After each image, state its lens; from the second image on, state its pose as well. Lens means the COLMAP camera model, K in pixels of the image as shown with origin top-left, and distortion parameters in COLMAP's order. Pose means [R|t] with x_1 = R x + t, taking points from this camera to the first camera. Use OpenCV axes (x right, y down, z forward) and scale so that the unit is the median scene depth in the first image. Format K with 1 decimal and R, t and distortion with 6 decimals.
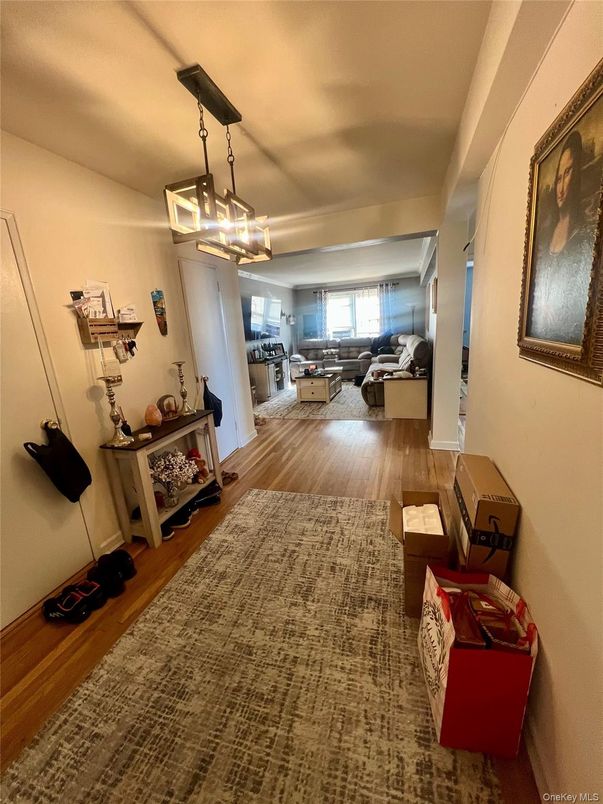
lens RADIAL K [[320.5, 0, 301.5], [0, 320.5, 400.4], [0, 0, 1]] dist [-0.003307, 0.000658]
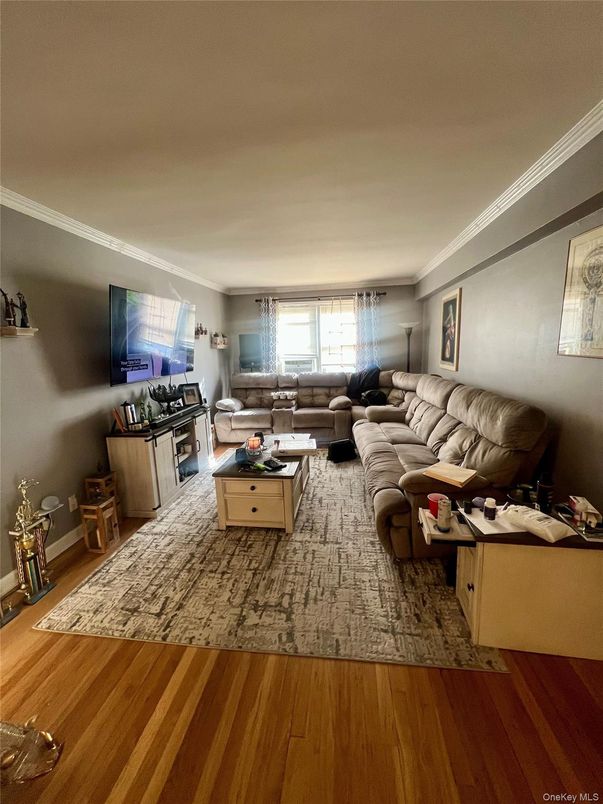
lens RADIAL K [[320.5, 0, 300.0], [0, 320.5, 401.3], [0, 0, 1]] dist [-0.003307, 0.000658]
pose [[0.984713, 0.005246, 0.174106, 0.014485], [0.005759, 0.998019, -0.062642, -0.101135], [-0.174089, 0.062687, 0.982733, 0.390946]]
